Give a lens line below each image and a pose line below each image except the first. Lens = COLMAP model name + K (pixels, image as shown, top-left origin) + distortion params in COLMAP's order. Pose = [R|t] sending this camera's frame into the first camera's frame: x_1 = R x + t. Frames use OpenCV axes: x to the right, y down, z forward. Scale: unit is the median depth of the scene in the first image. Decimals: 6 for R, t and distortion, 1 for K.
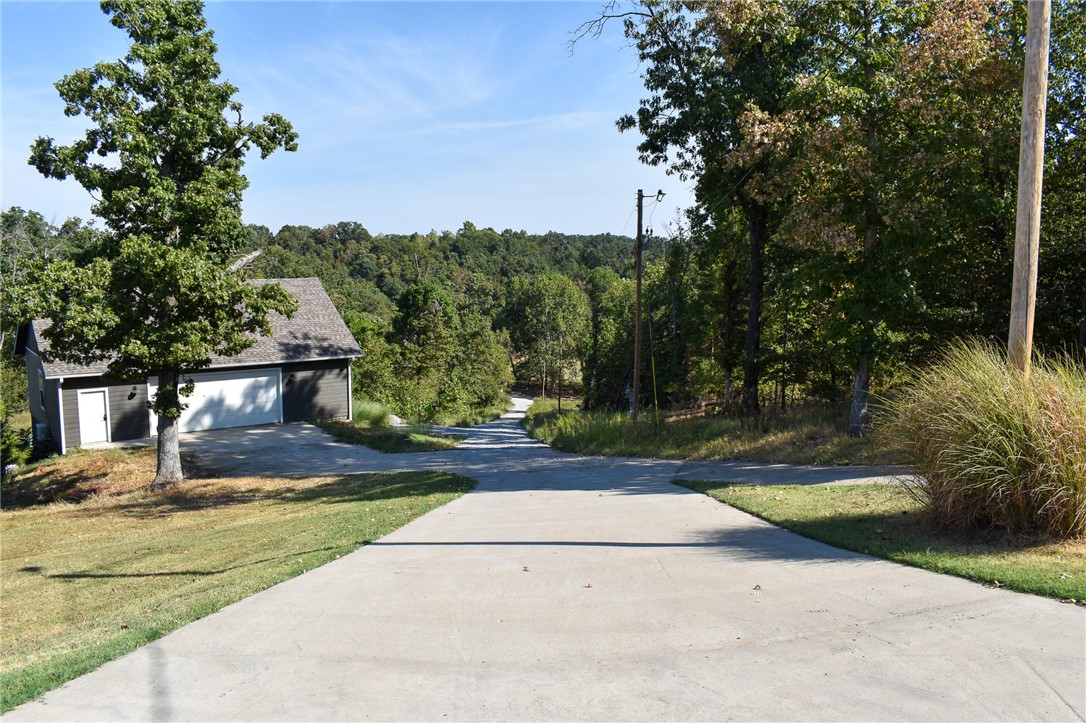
lens RADIAL K [[866.7, 0, 557.2], [0, 866.7, 365.2], [0, 0, 1]] dist [-0.092896, 0.013259]
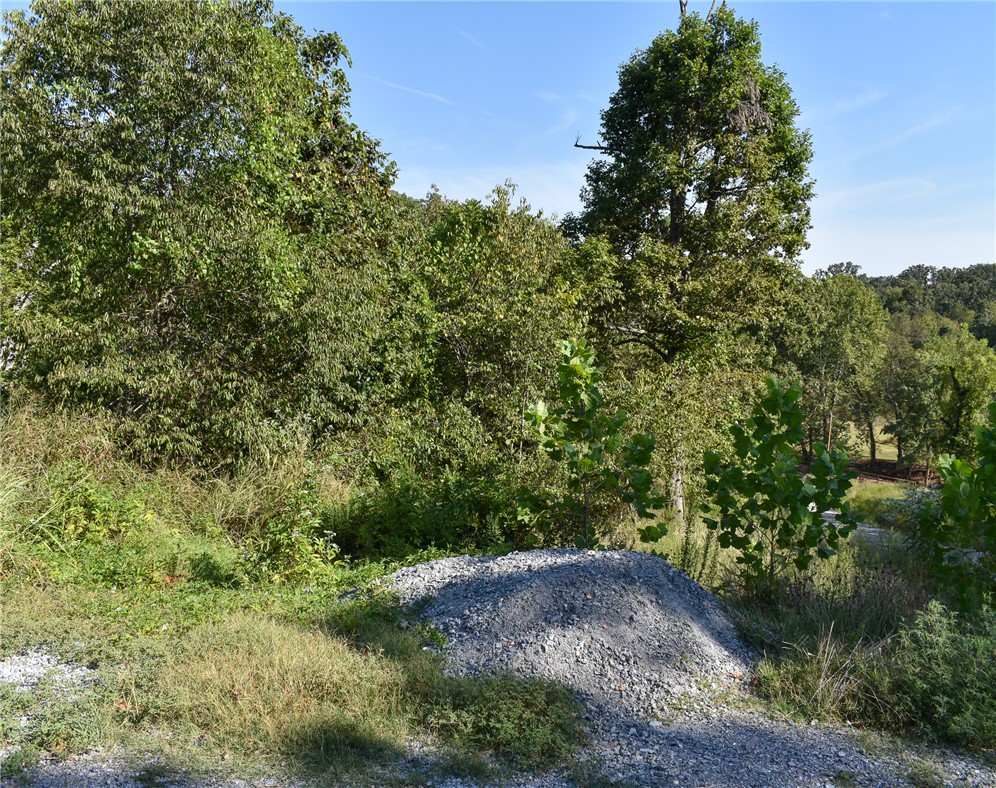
lens RADIAL K [[953.2, 0, 498.0], [0, 953.2, 394.0], [0, 0, 1]] dist [-0.072760, 0.007329]
pose [[0.967606, 0.026361, -0.251084, -0.289340], [-0.037806, 0.998449, -0.040868, 0.073507], [0.249617, 0.049037, 0.967102, 1.449679]]
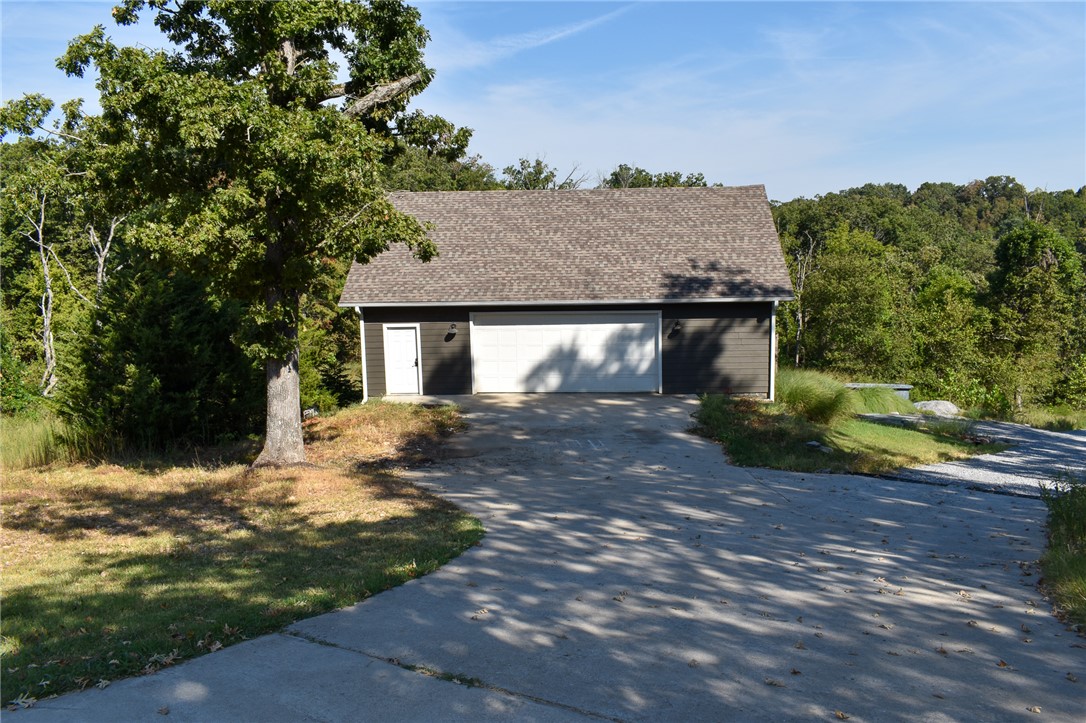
lens RADIAL K [[866.7, 0, 557.2], [0, 866.7, 365.2], [0, 0, 1]] dist [-0.092896, 0.013259]
pose [[0.737863, 0.078604, -0.670357, 0.068597], [-0.056871, 0.996904, 0.054296, 0.012533], [0.672550, -0.001939, 0.740049, 0.429429]]
